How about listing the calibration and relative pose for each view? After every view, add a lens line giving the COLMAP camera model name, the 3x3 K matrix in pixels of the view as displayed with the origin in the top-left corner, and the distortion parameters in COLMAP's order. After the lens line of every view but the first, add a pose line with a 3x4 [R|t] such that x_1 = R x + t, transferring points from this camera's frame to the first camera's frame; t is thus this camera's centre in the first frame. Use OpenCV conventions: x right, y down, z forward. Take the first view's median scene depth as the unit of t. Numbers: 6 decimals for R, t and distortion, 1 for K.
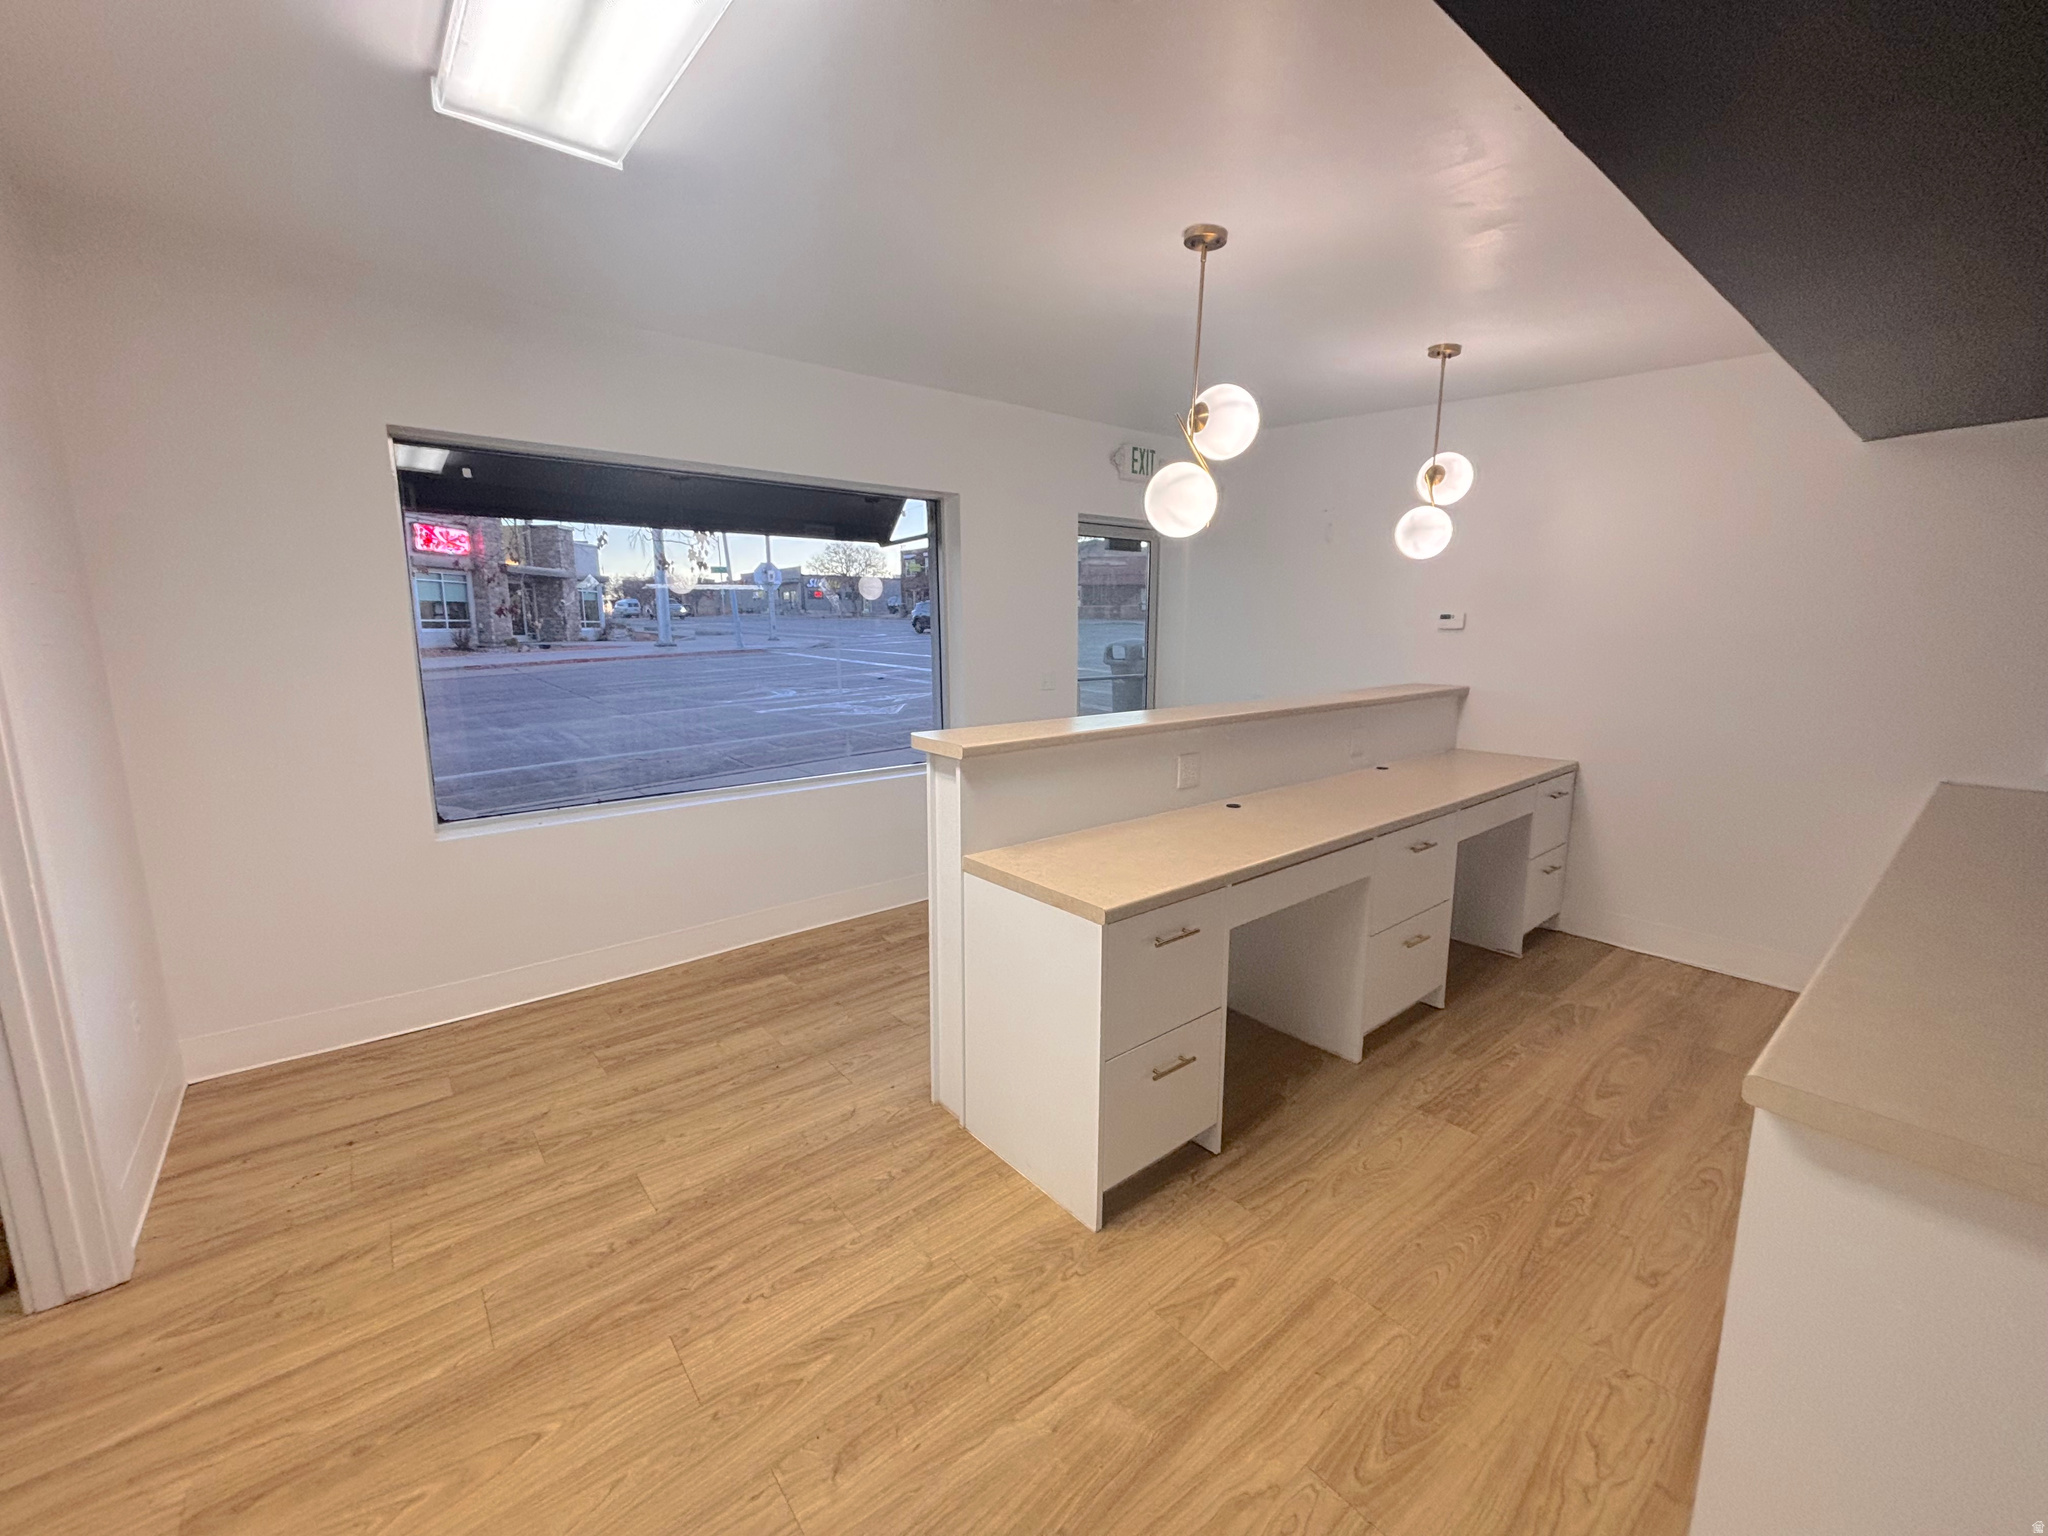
lens RADIAL K [[825.5, 0, 1029.3], [0, 825.5, 769.1], [0, 0, 1]] dist [0.001052, 0.000065]
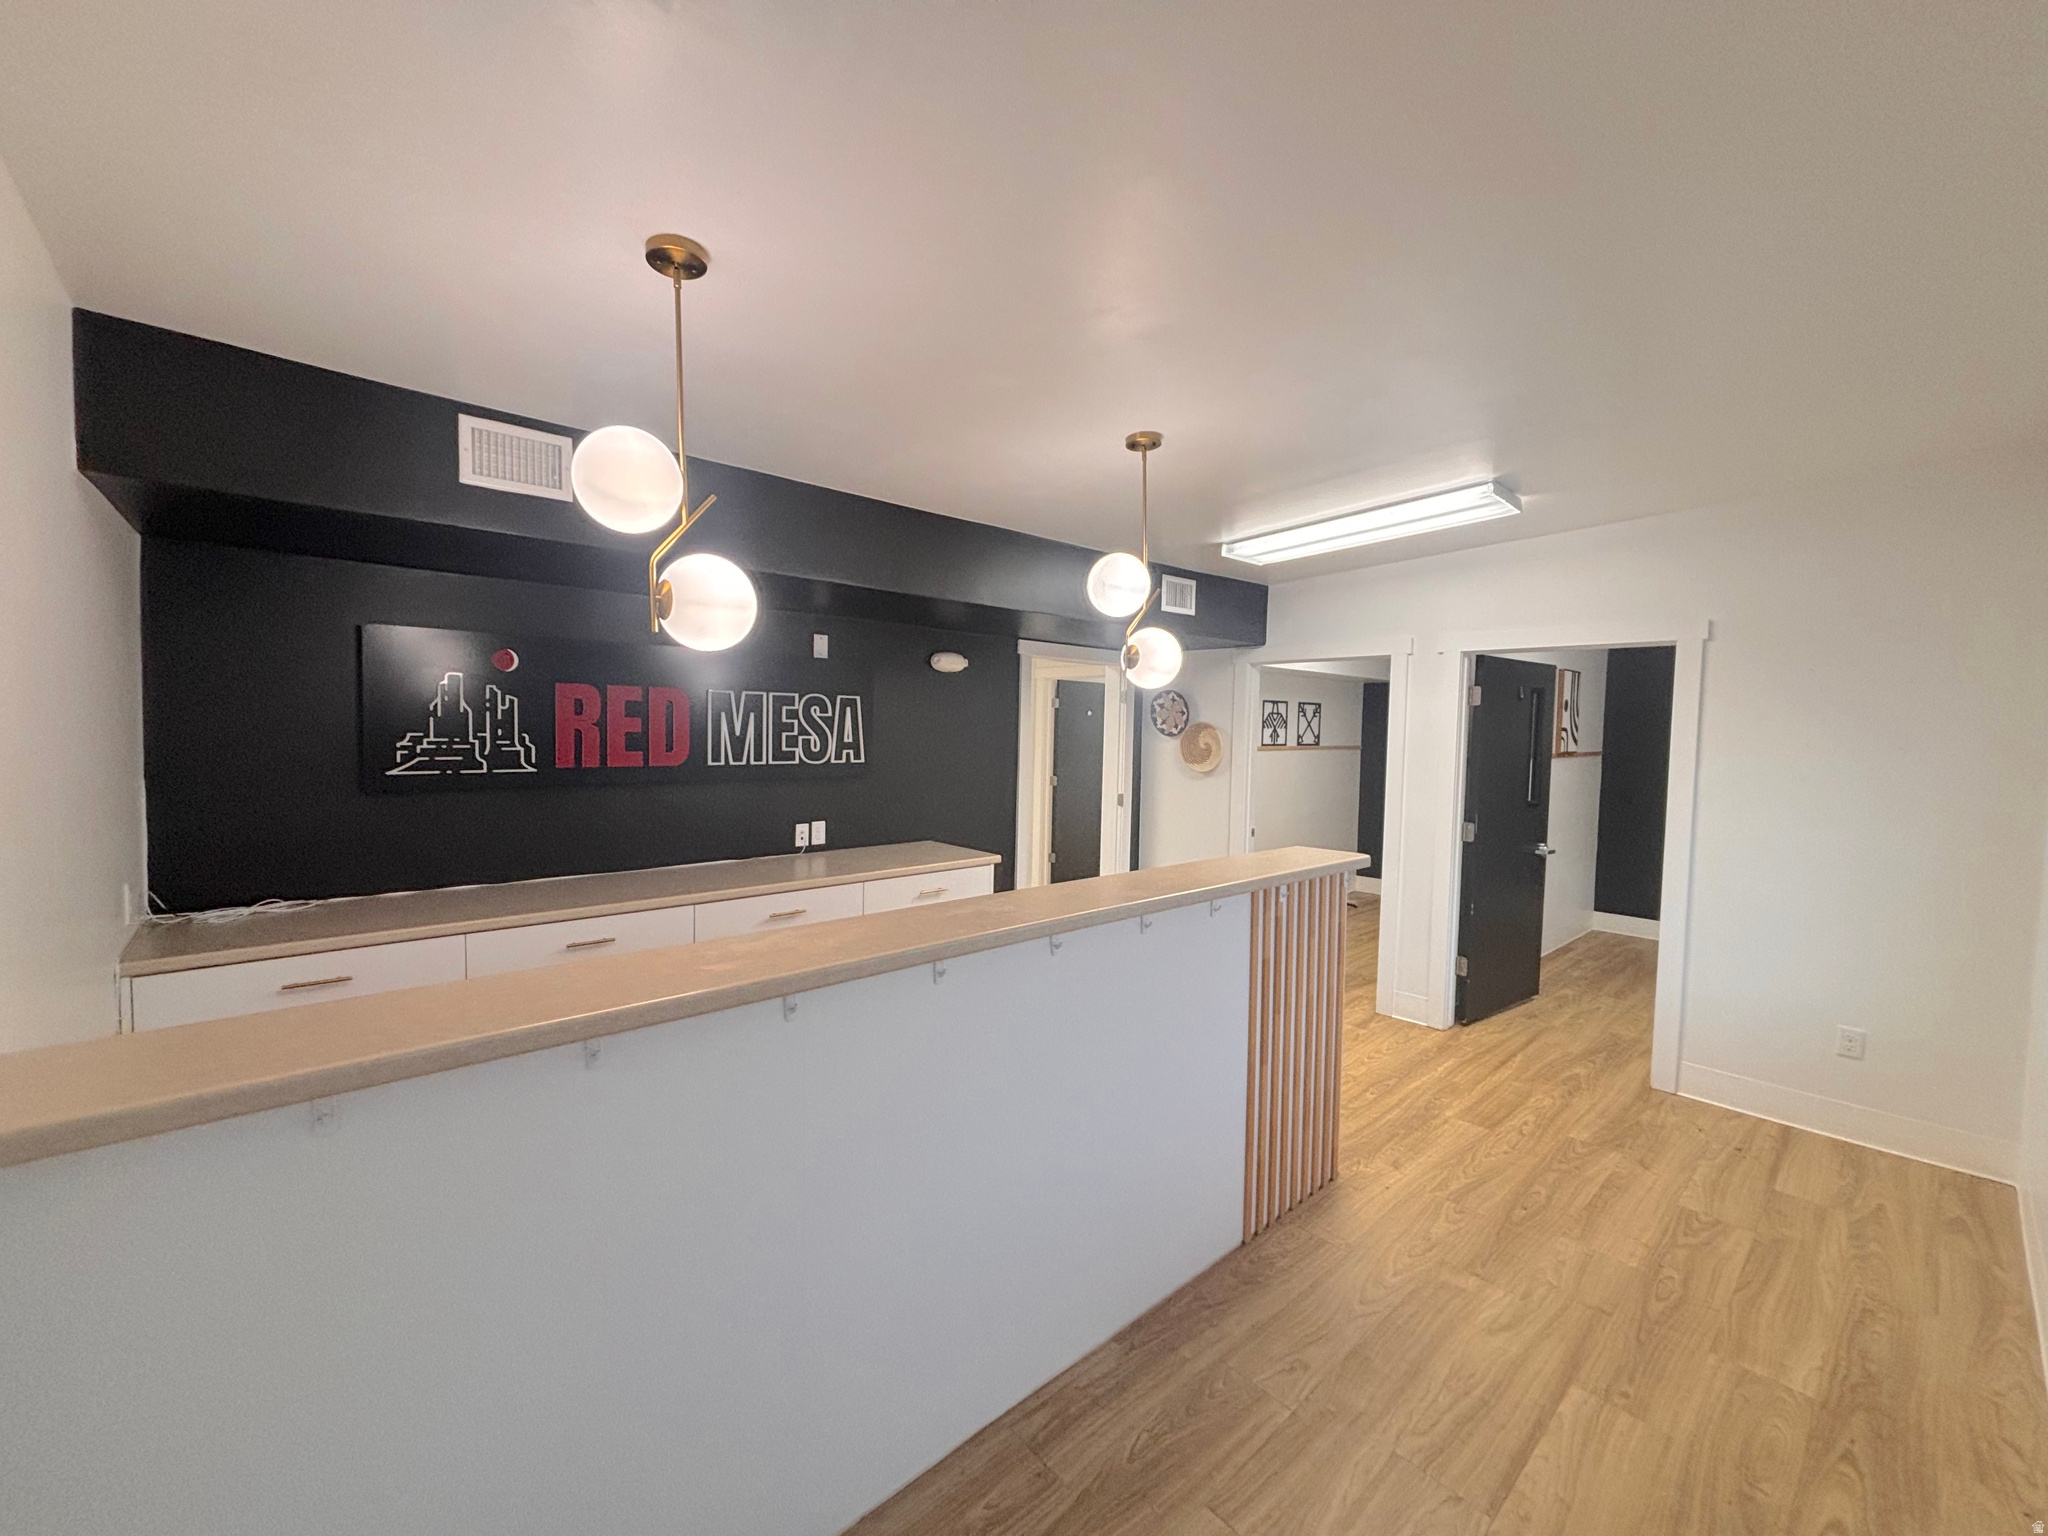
lens RADIAL K [[819.5, 0, 1016.5], [0, 819.5, 762.6], [0, 0, 1]] dist [0.000314, 0.000608]
pose [[-0.999367, -0.016865, -0.031326, 0.385283], [-0.023309, 0.975588, 0.218370, -0.405312], [0.026878, 0.218962, -0.975363, 2.032901]]
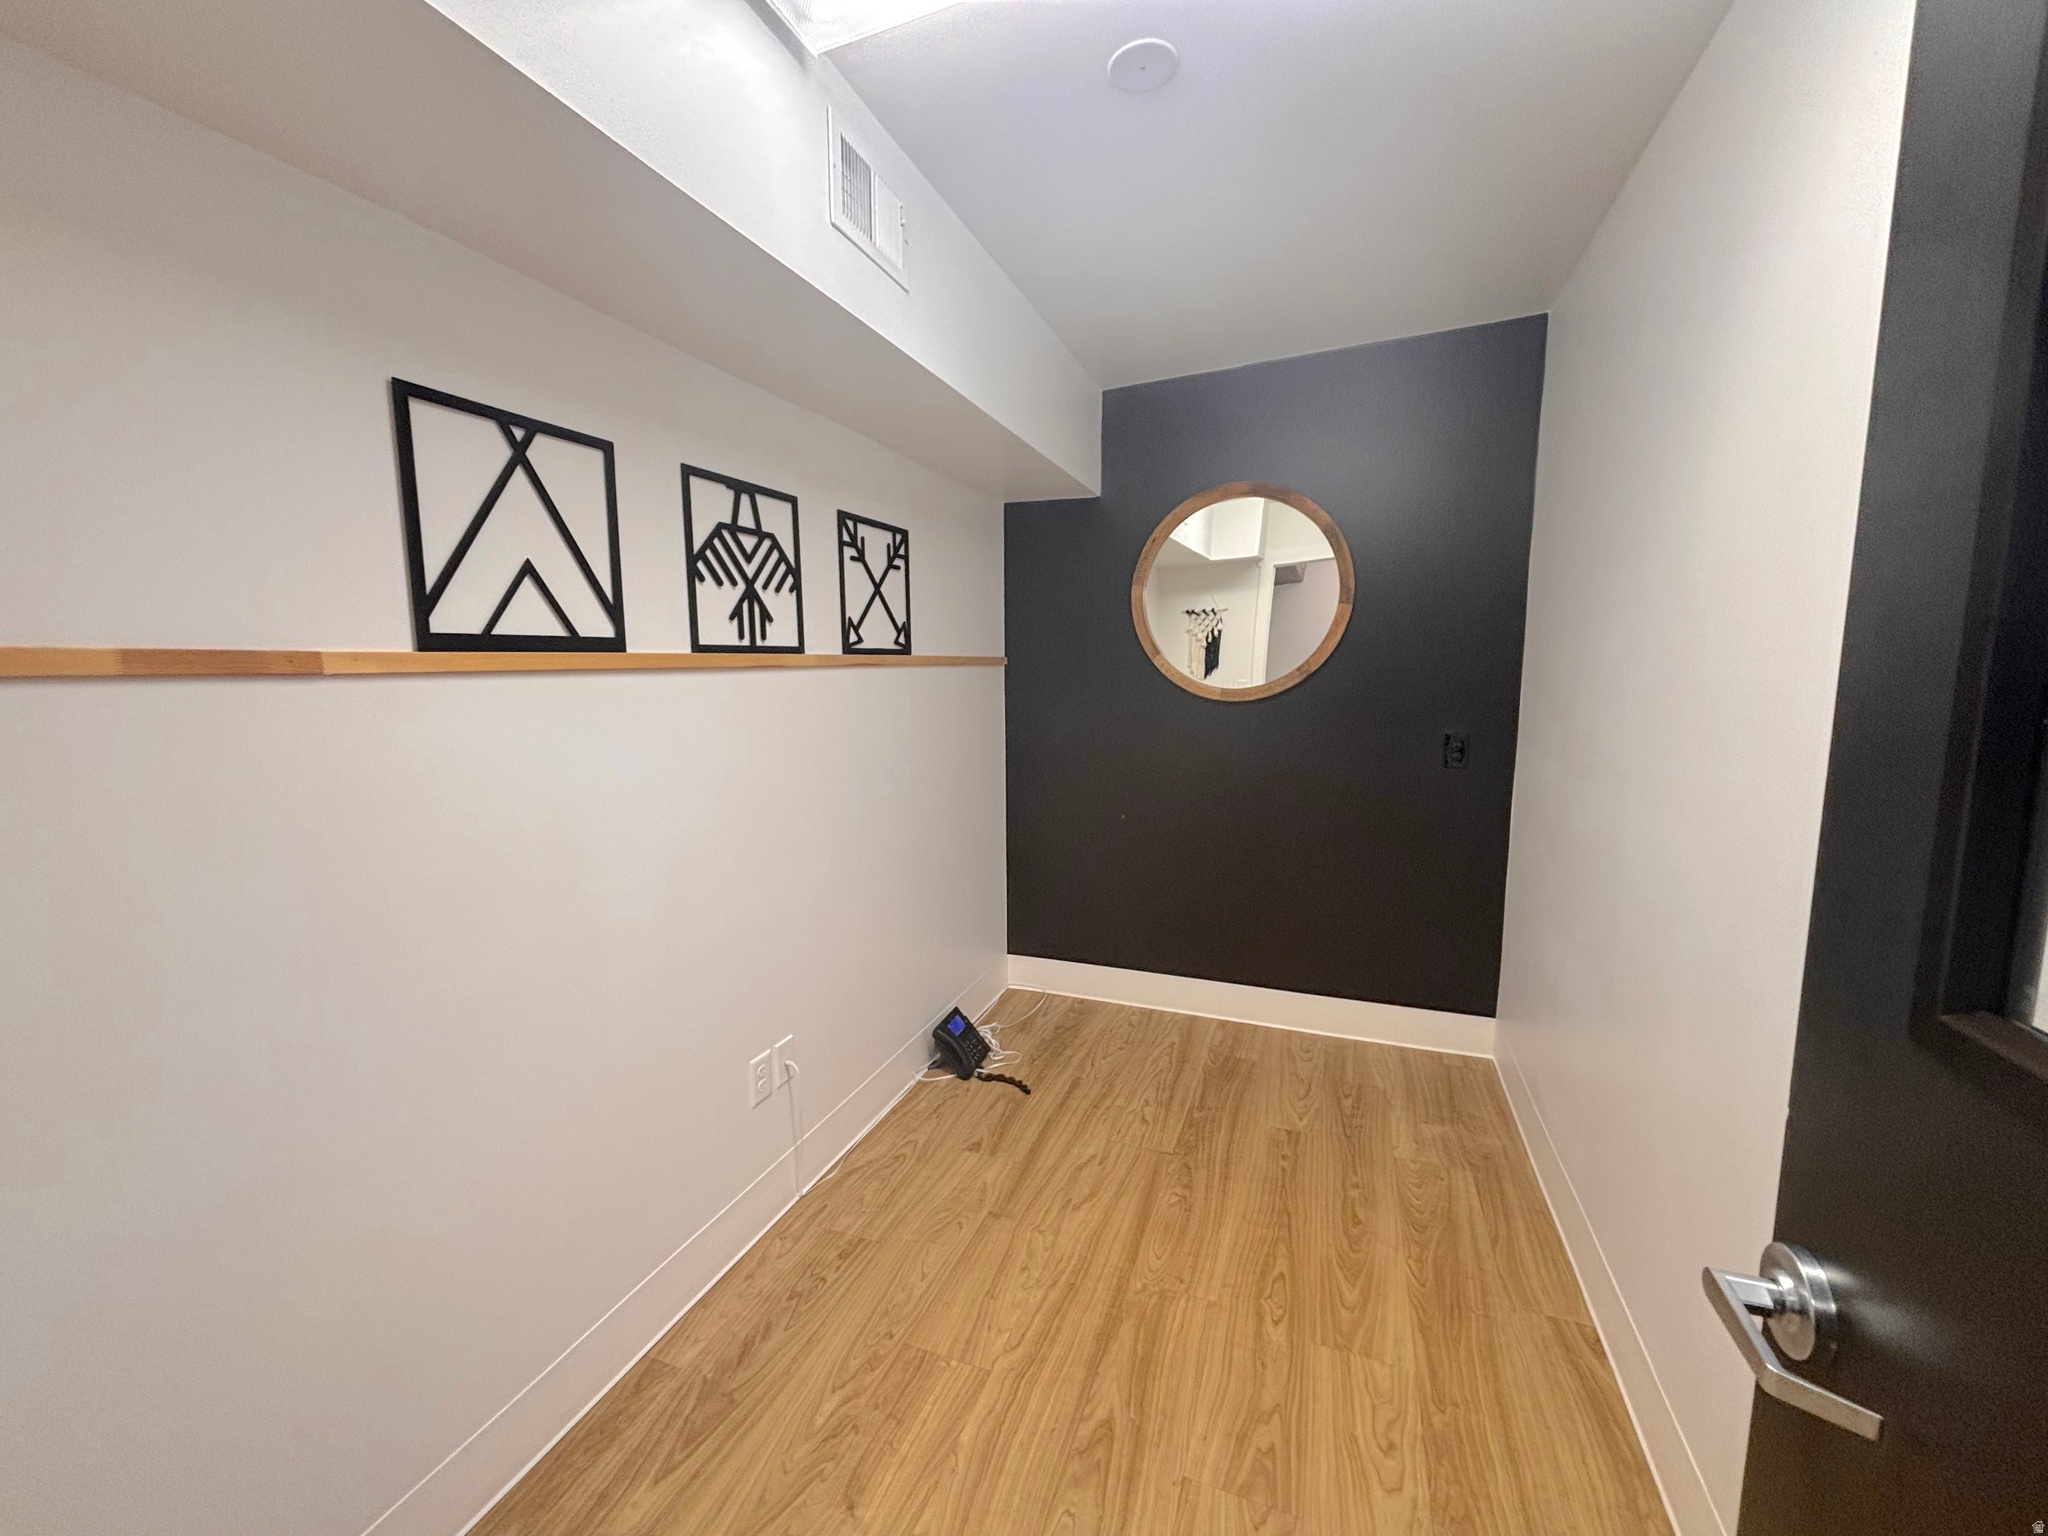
lens RADIAL K [[825.5, 0, 1029.3], [0, 825.5, 769.1], [0, 0, 1]] dist [0.001052, 0.000065]
pose [[-0.867151, 0.037321, -0.496644, 0.331303], [-0.128964, 0.946352, 0.296287, -0.380230], [0.481058, 0.320975, -0.815817, 1.904305]]
